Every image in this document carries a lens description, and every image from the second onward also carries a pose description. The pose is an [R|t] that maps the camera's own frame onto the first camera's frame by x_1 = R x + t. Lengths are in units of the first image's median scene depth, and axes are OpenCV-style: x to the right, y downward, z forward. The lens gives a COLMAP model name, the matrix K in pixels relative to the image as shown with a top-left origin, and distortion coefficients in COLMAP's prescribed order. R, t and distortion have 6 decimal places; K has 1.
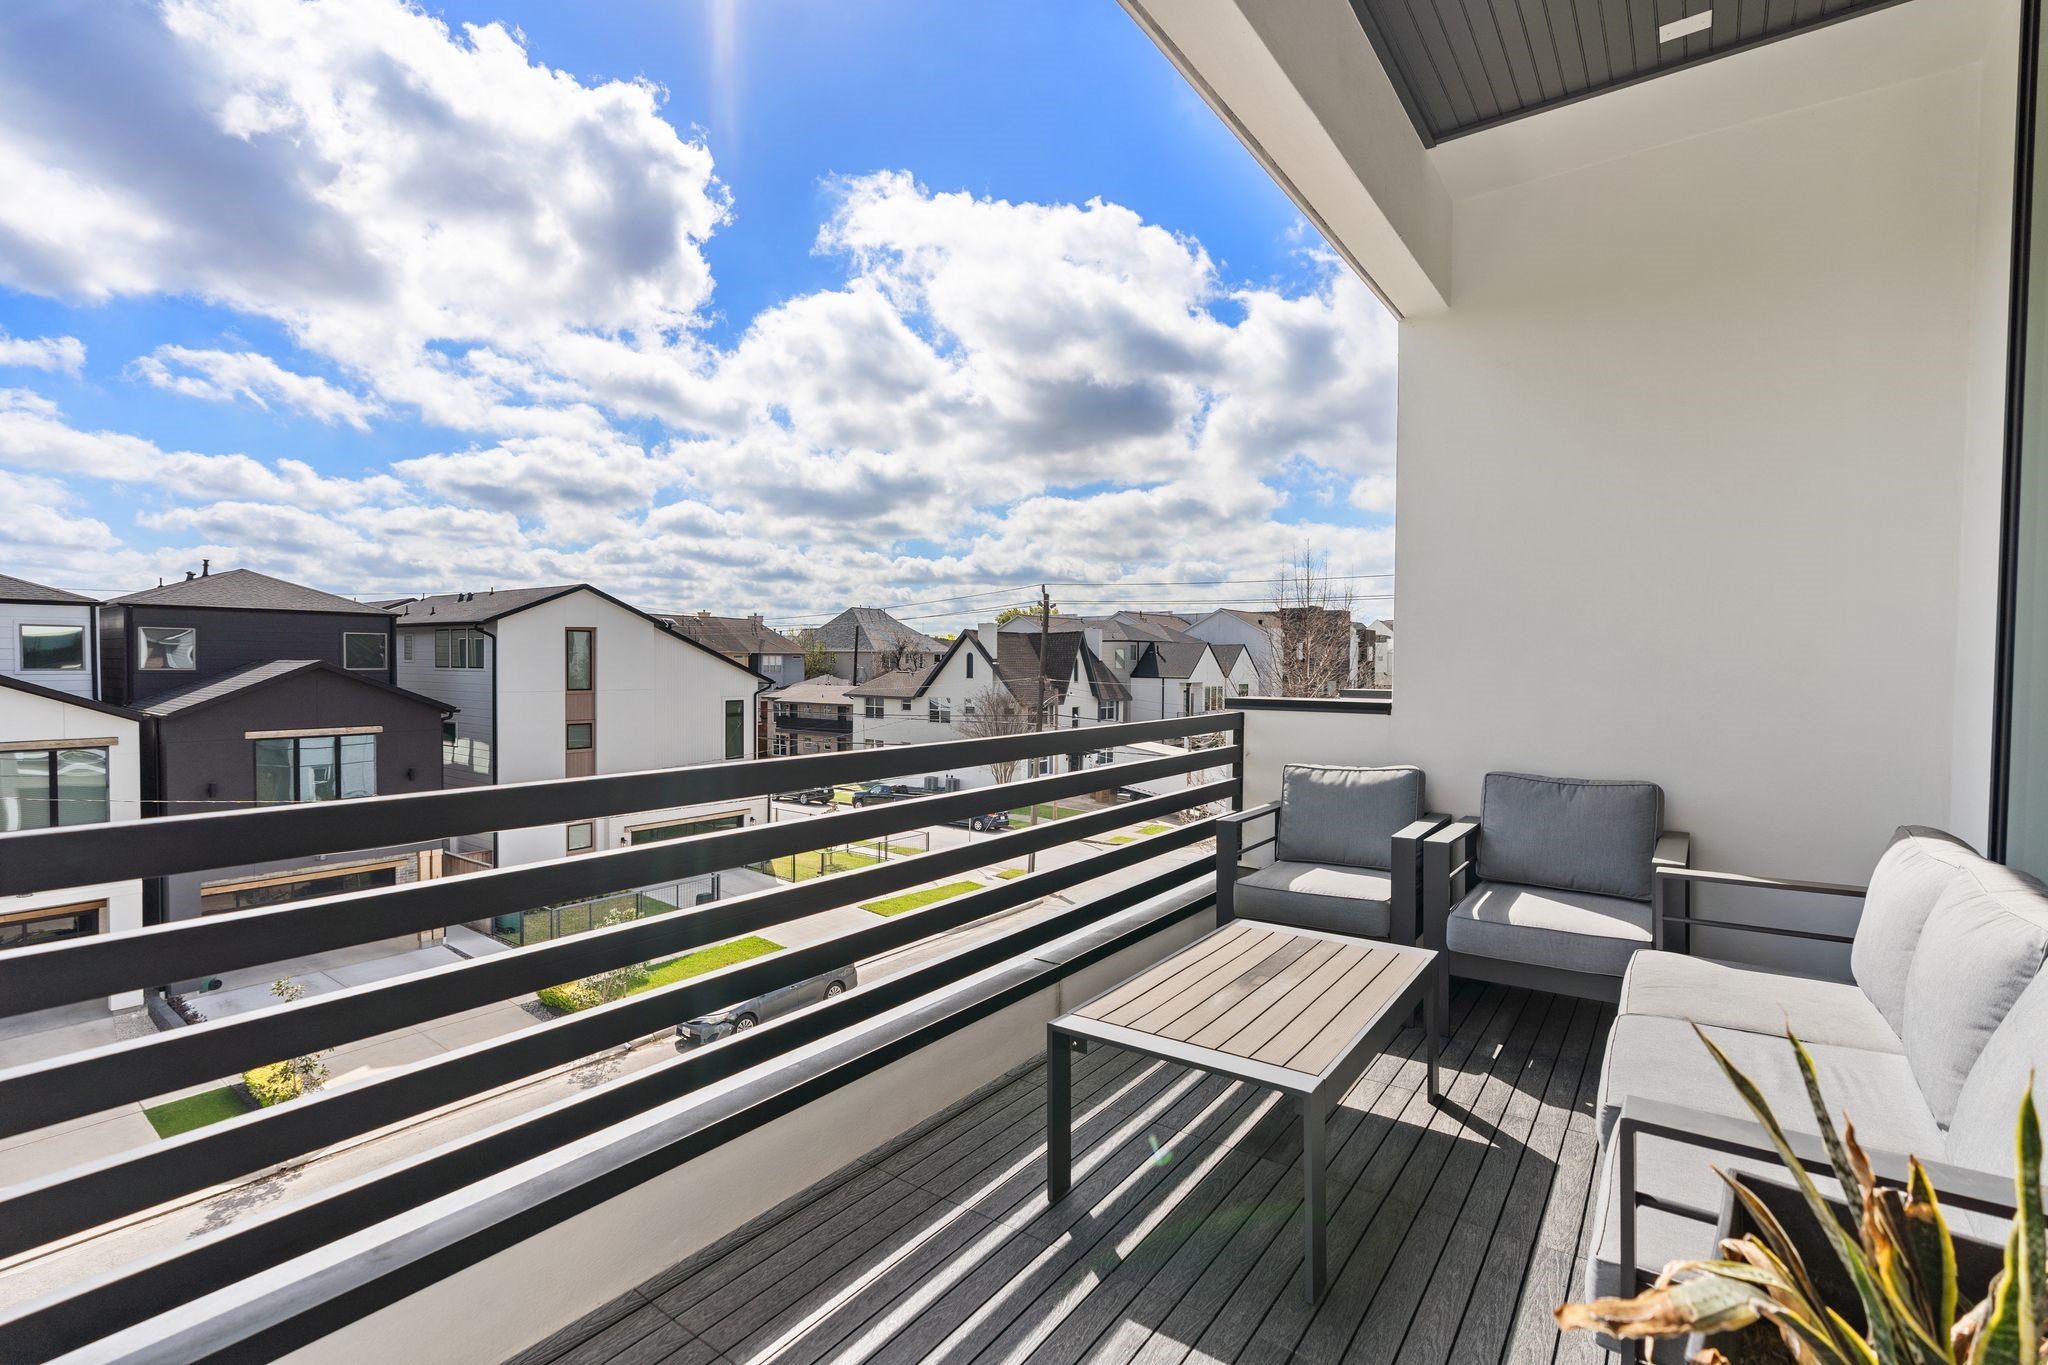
lens RADIAL K [[921.3, 0, 1001.7], [0, 921.3, 692.8], [0, 0, 1]] dist [0.003676, 0.000274]
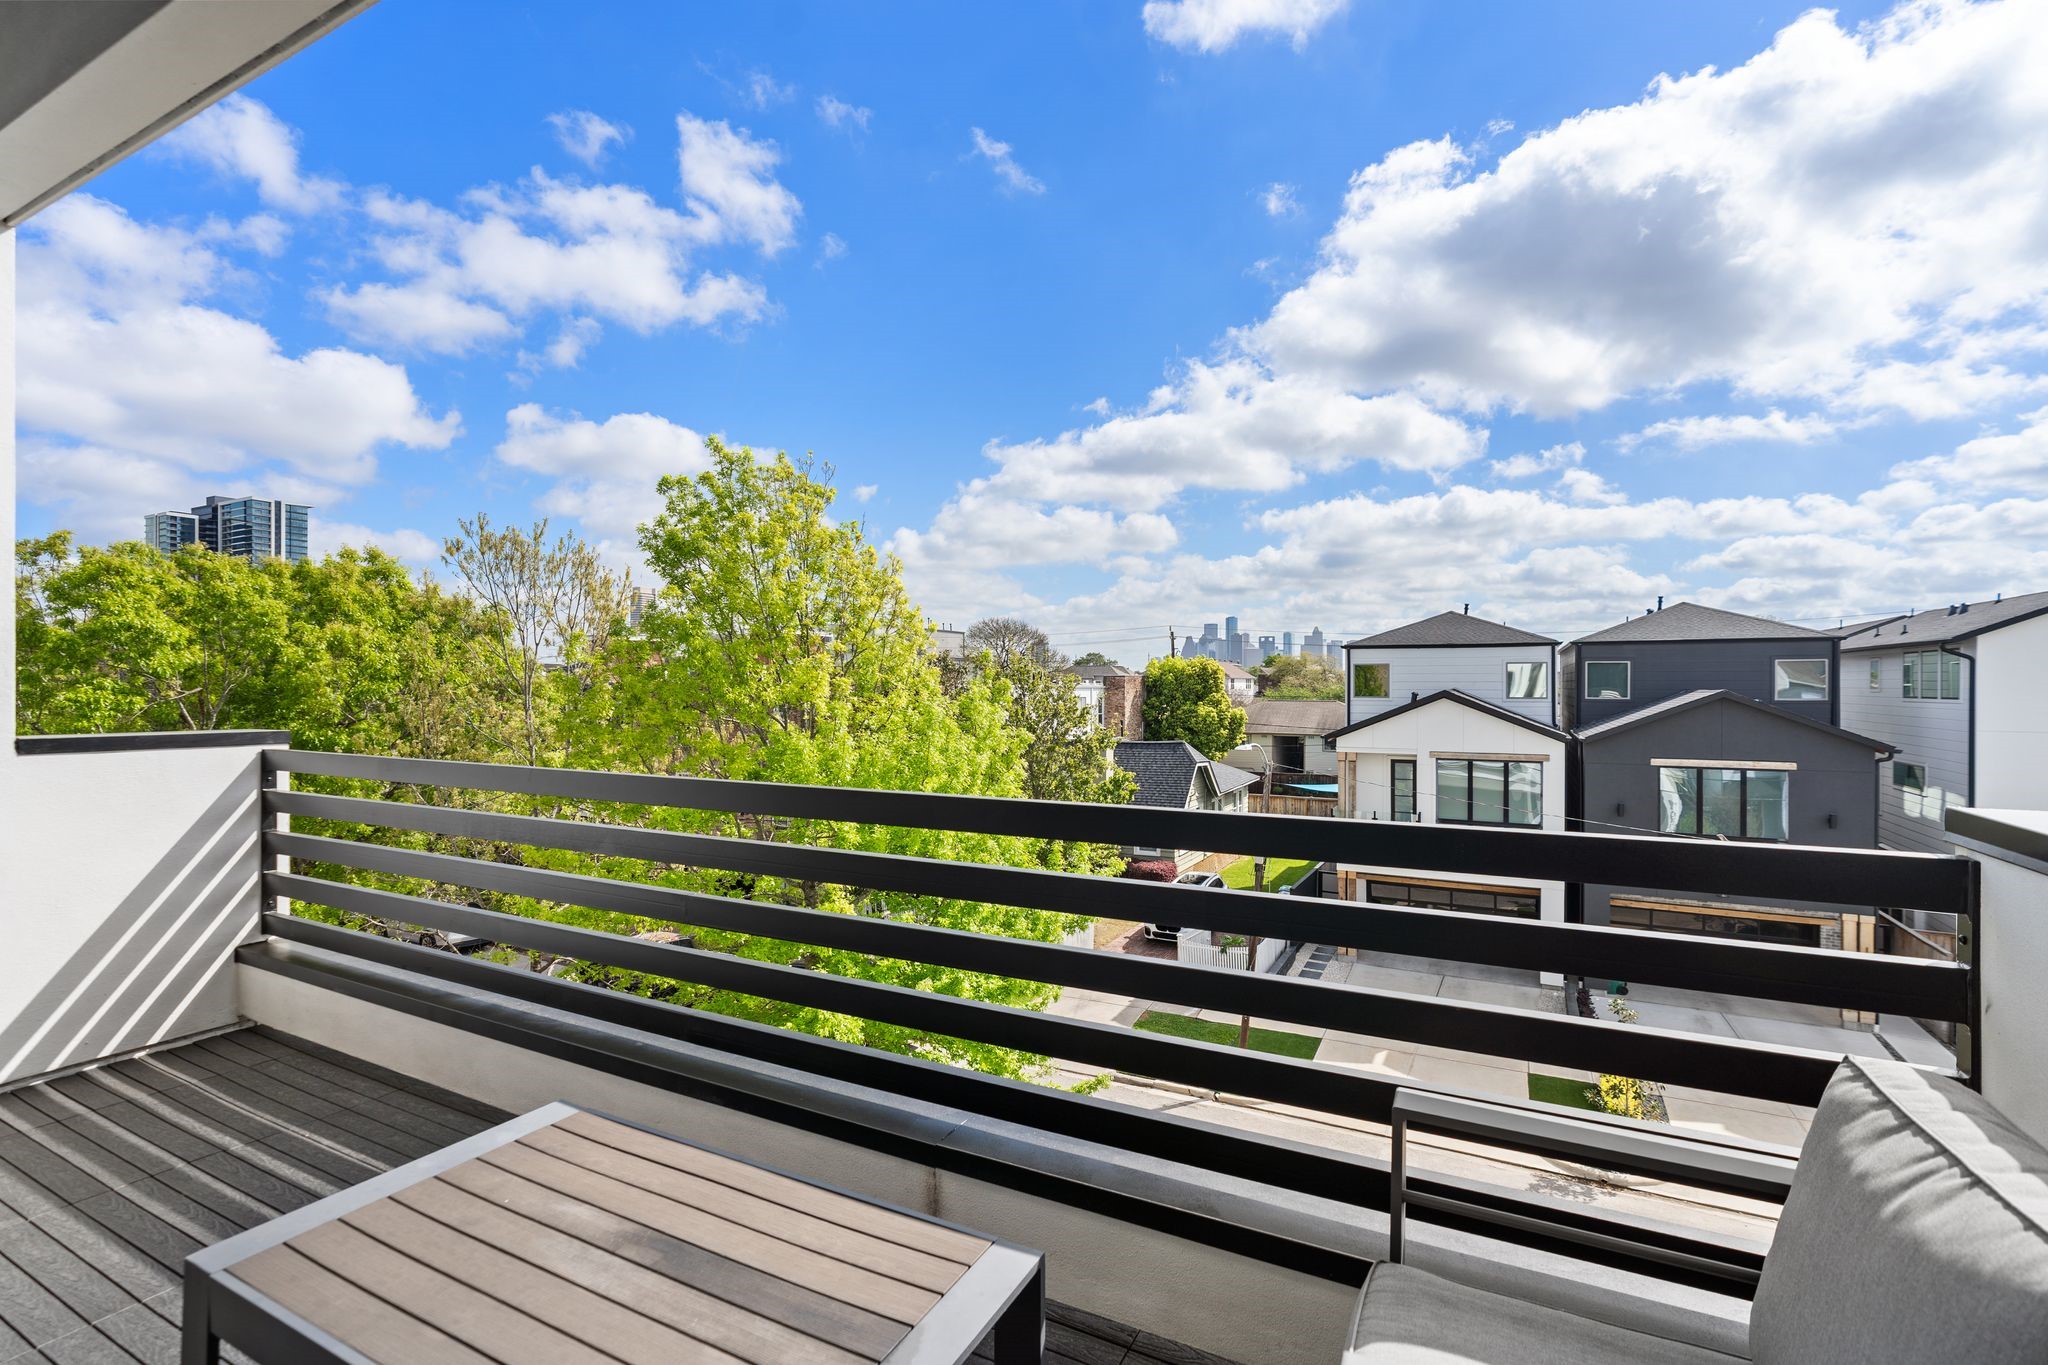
lens RADIAL K [[928.0, 0, 1023.8], [0, 928.0, 692.4], [0, 0, 1]] dist [-0.009991, -0.000110]
pose [[0.161971, 0.000286, -0.986796, 0.070044], [-0.032030, 0.999475, -0.004968, -0.003038], [0.986276, 0.032411, 0.161895, 0.089917]]
